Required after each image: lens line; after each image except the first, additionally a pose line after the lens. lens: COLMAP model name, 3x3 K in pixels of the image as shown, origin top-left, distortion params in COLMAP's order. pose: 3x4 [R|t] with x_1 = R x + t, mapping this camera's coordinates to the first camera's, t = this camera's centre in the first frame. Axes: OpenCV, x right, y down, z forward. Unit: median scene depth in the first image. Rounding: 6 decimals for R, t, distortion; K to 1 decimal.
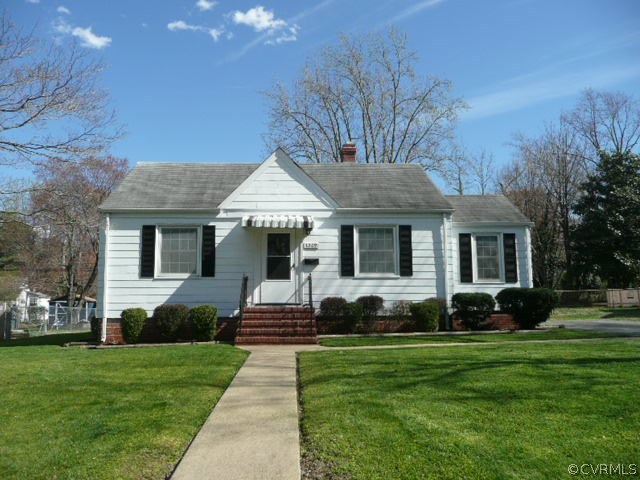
lens RADIAL K [[543.4, 0, 320.0], [0, 543.4, 240.0], [0, 0, 1]] dist [-0.014690, -0.007177]
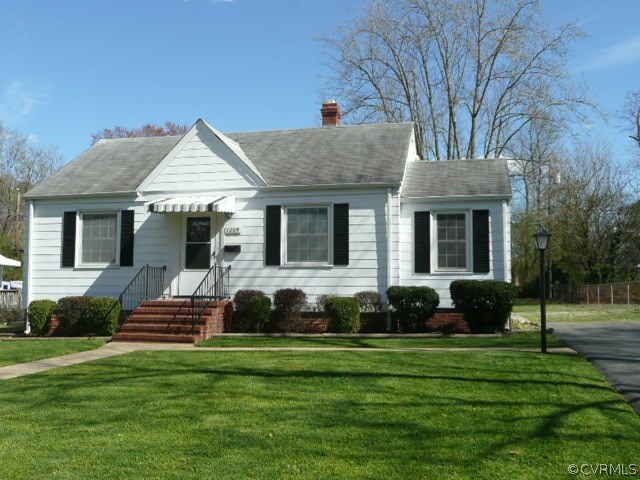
lens RADIAL K [[676.7, 0, 320.0], [0, 676.7, 240.0], [0, 0, 1]] dist [-0.004387, -0.002212]
pose [[0.957004, -0.011779, -0.289836, 0.433467], [0.024209, 0.998933, 0.039339, -0.013593], [0.289063, -0.044664, 0.956268, 0.003171]]
